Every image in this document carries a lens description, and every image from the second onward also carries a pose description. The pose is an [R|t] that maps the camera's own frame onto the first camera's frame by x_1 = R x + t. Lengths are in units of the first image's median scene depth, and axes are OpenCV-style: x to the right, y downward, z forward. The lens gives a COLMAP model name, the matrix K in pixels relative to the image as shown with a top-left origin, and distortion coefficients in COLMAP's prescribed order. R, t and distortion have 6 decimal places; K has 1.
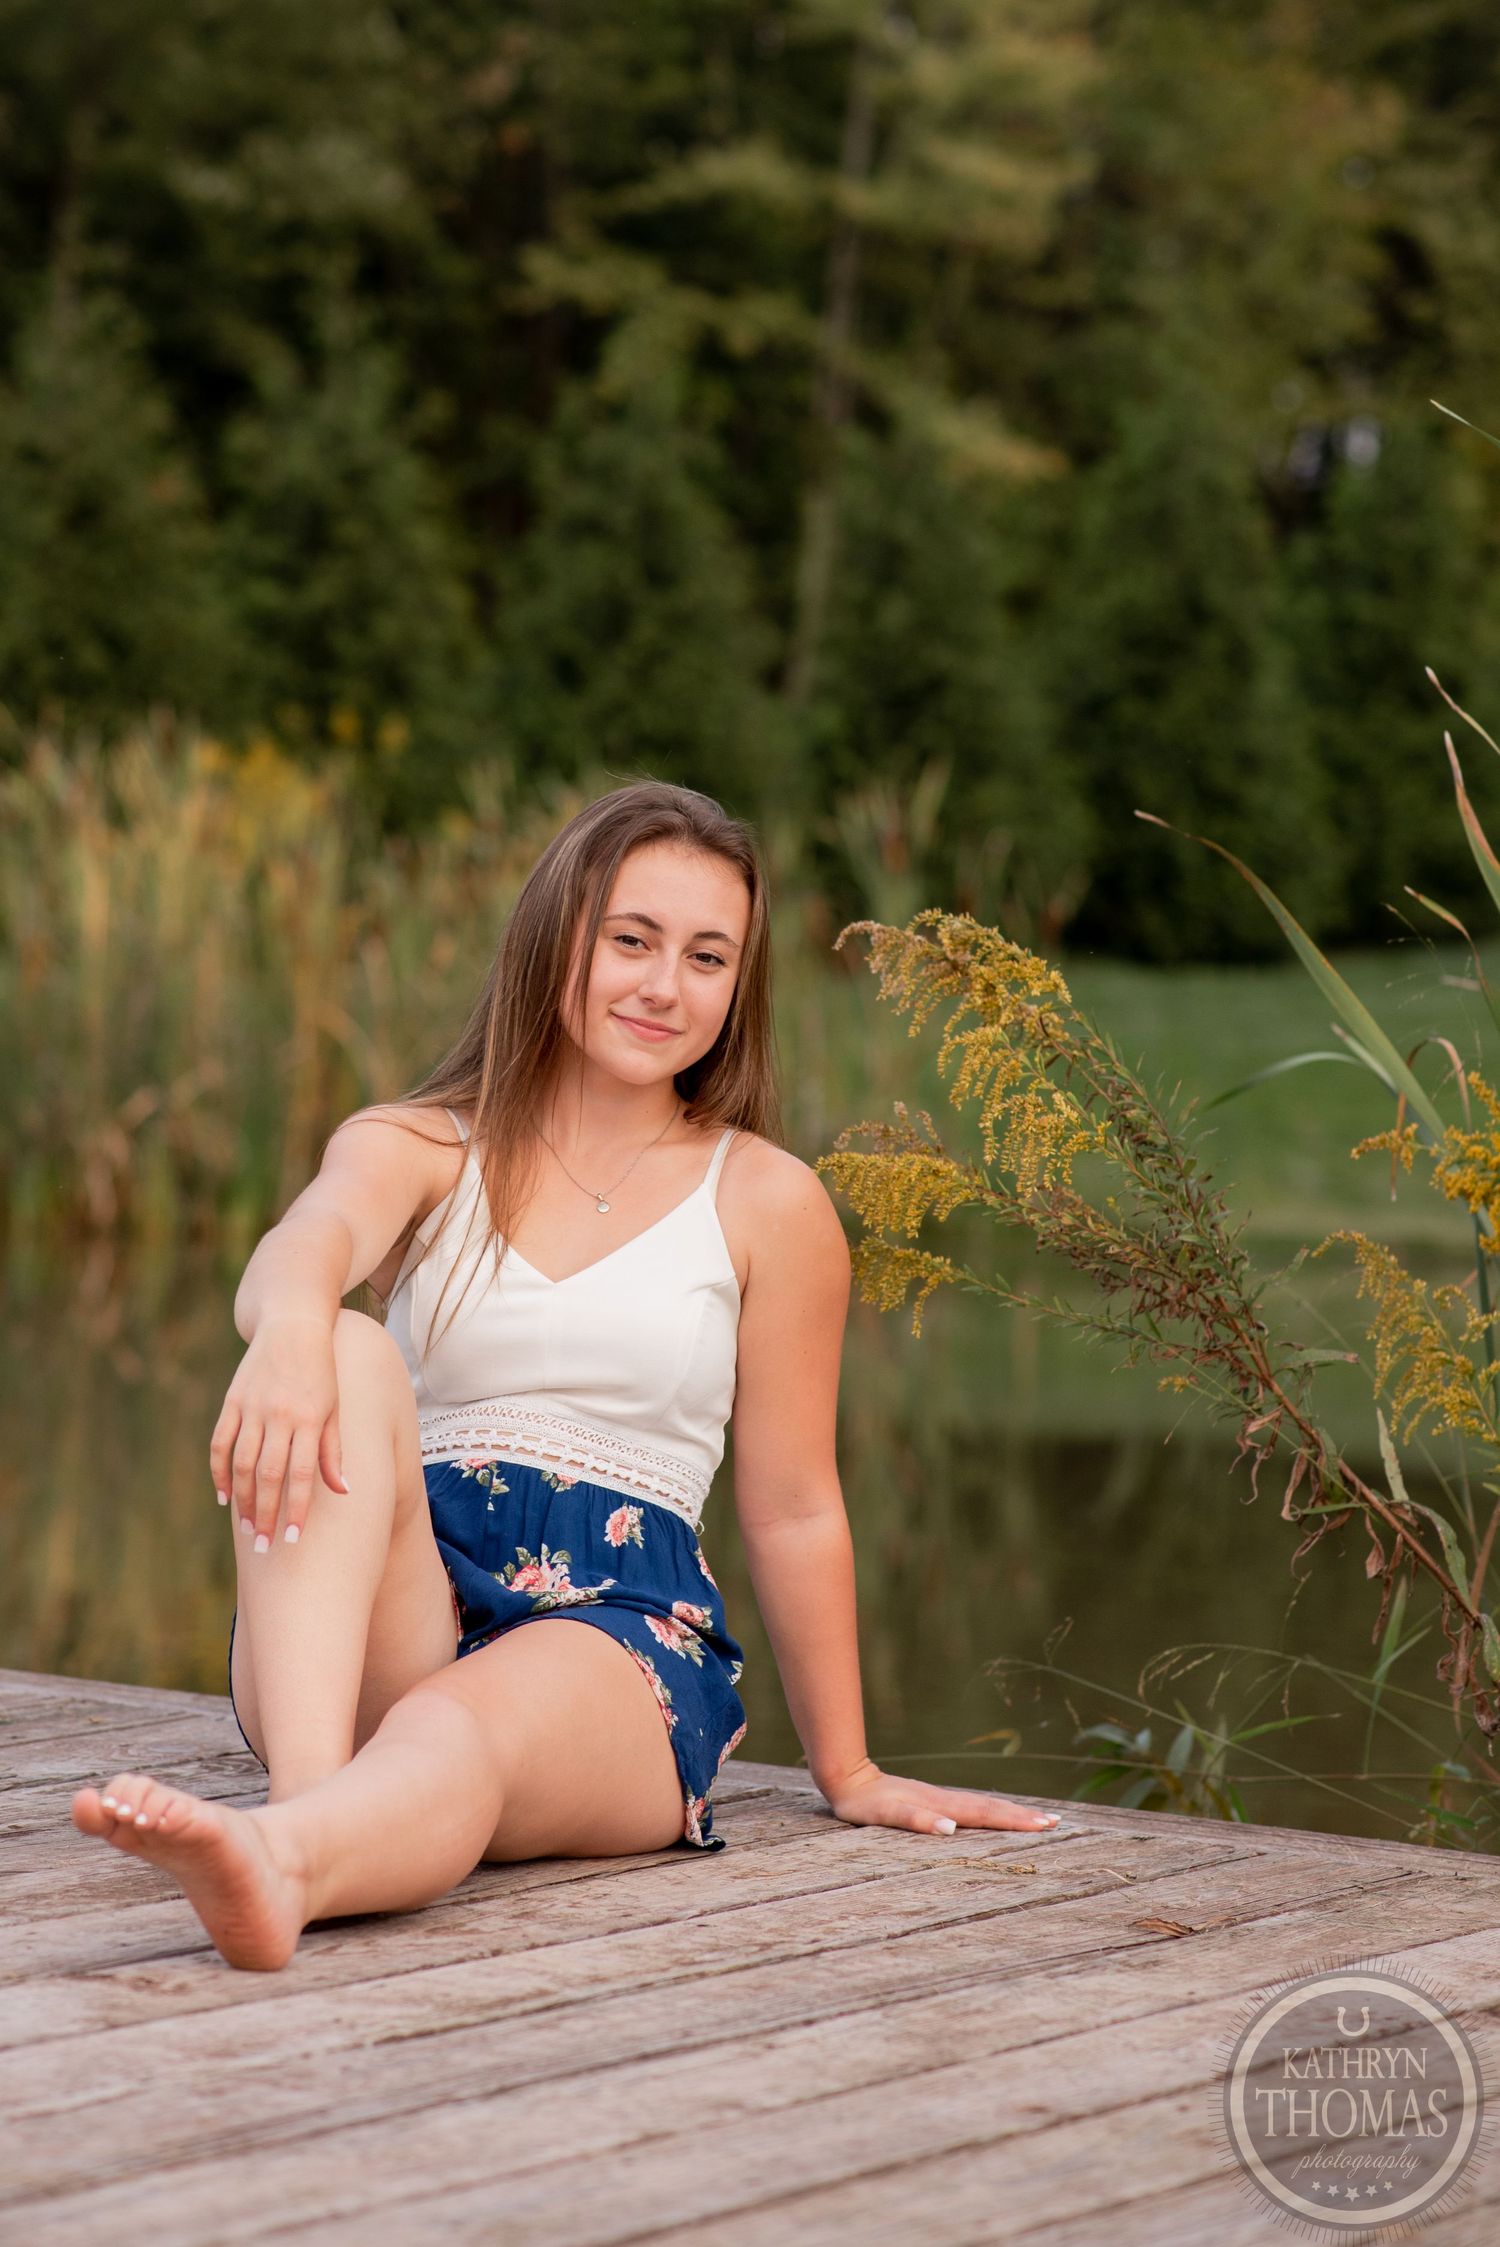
lens RADIAL K [[5440.3, 0, 716.0], [0, 5440.3, 1023.9], [0, 0, 1]] dist [0.058629, 0.000000]
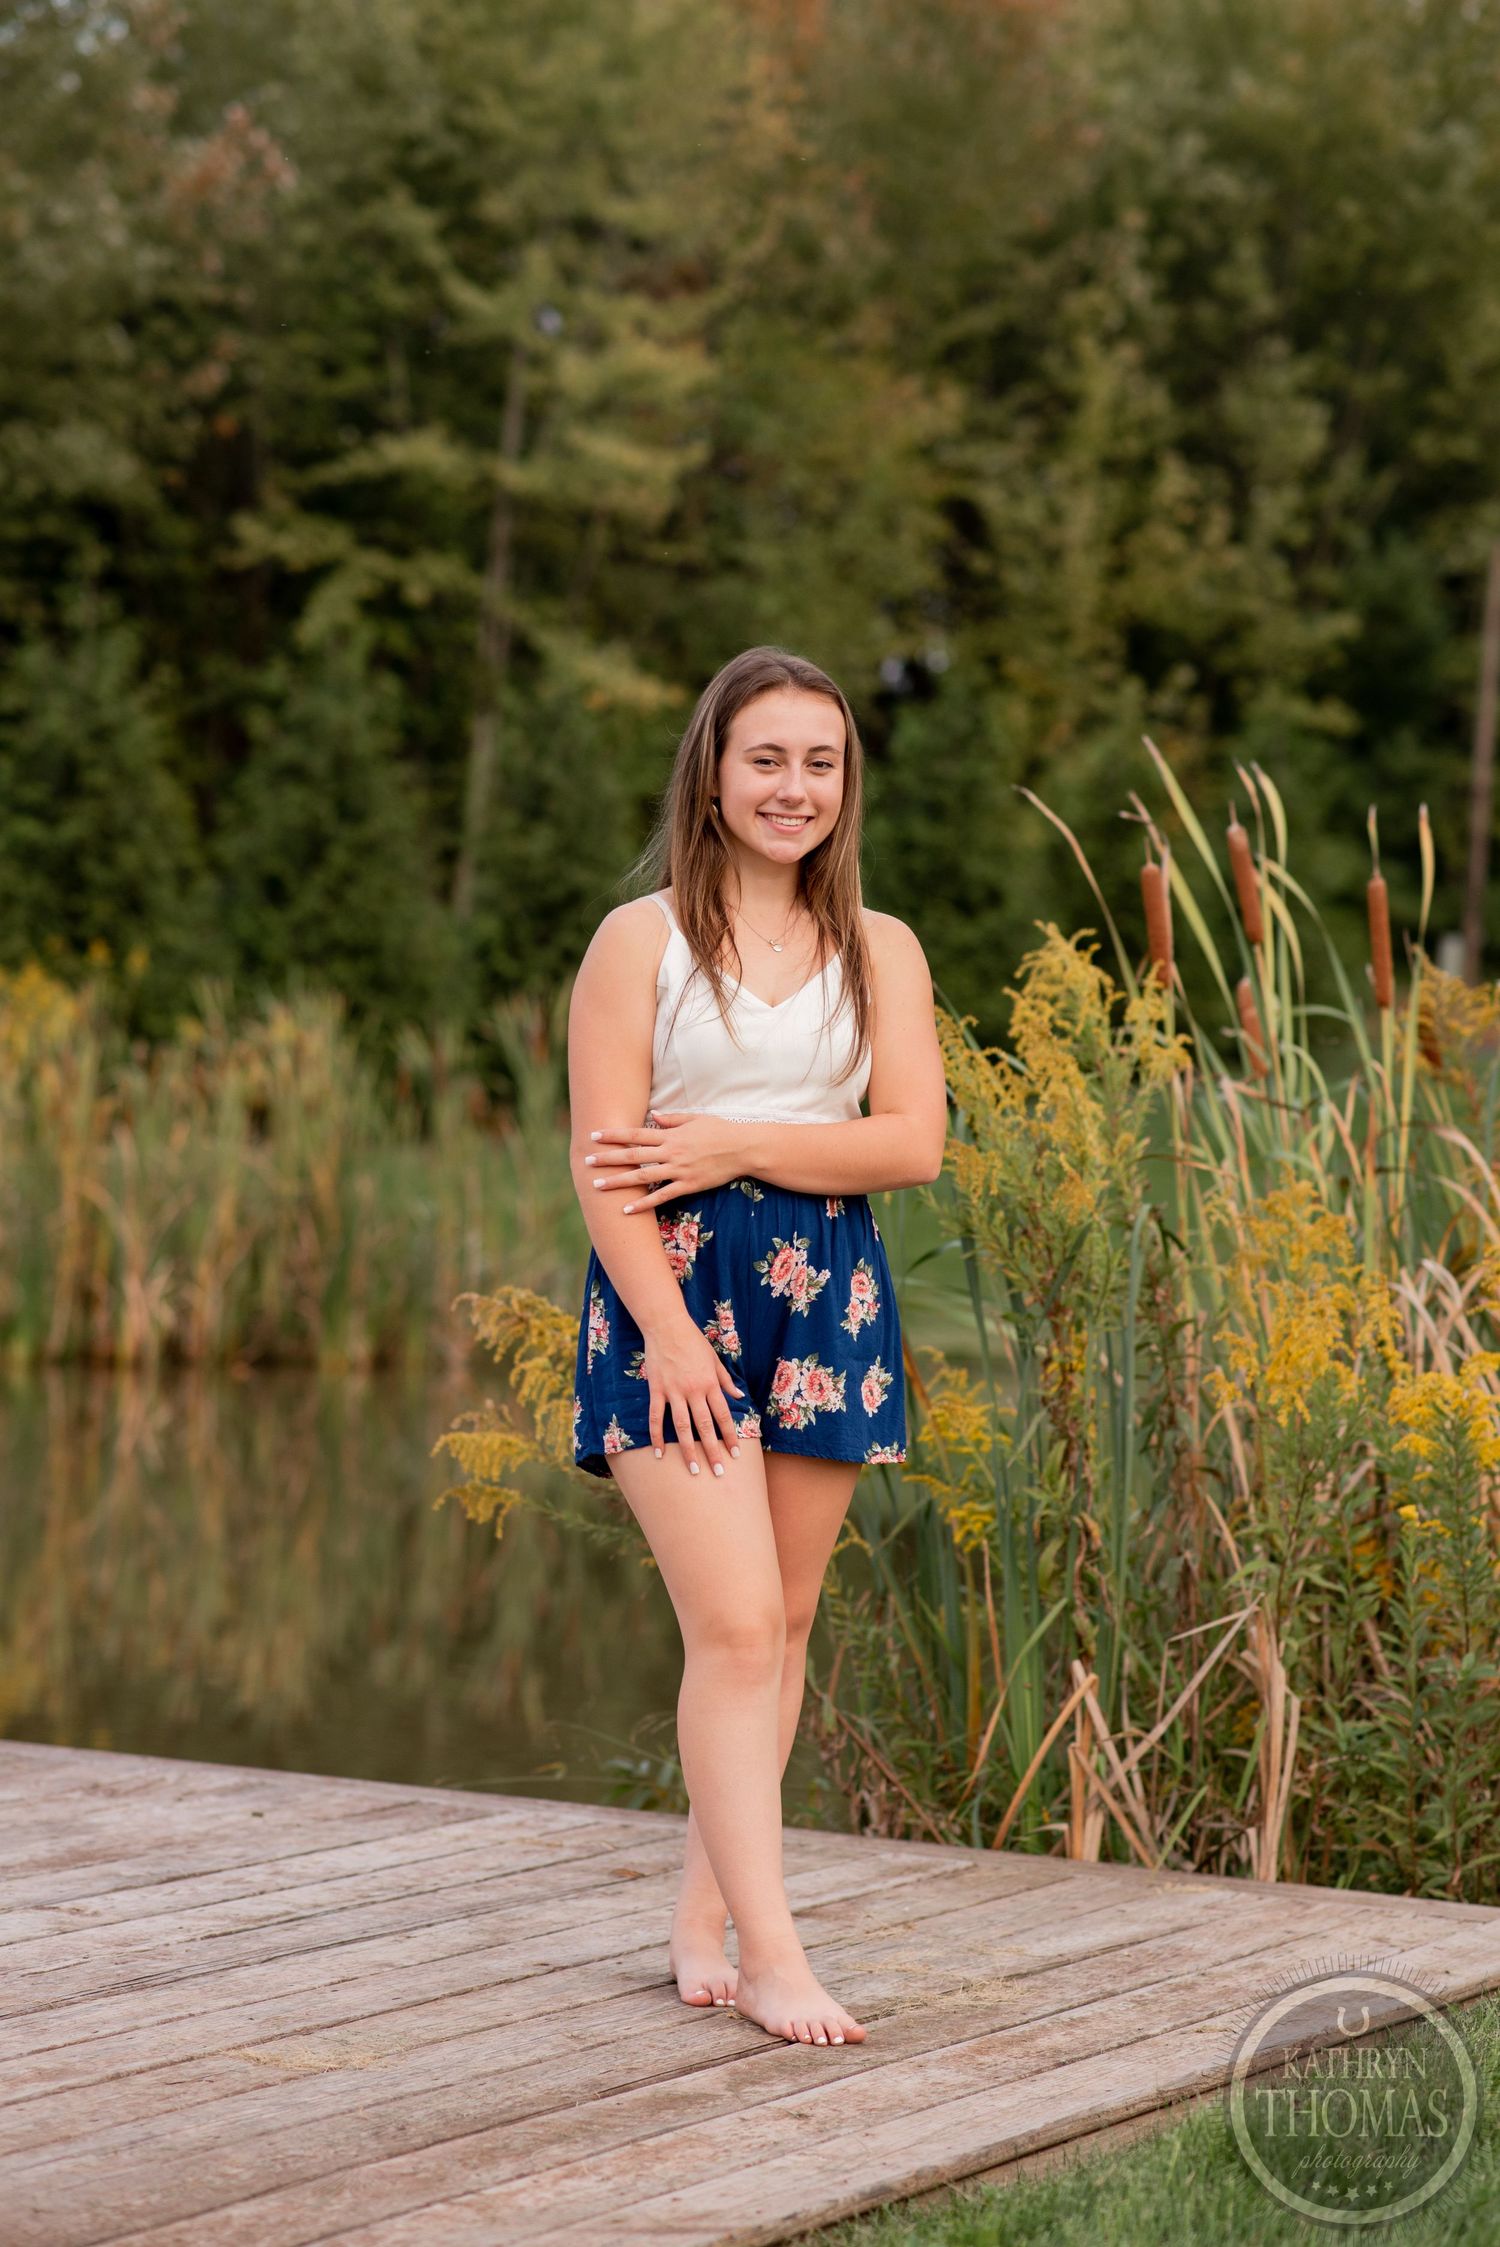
lens RADIAL K [[5181.4, 0, 792.0], [0, 5181.4, 1075.4], [0, 0, 1]] dist [0.044721, 0.000000]
pose [[0.997254, -0.005336, 0.073868, 0.002488], [0.005086, 0.999981, 0.003566, -0.026572], [-0.073886, -0.003181, 0.997262, -0.181585]]
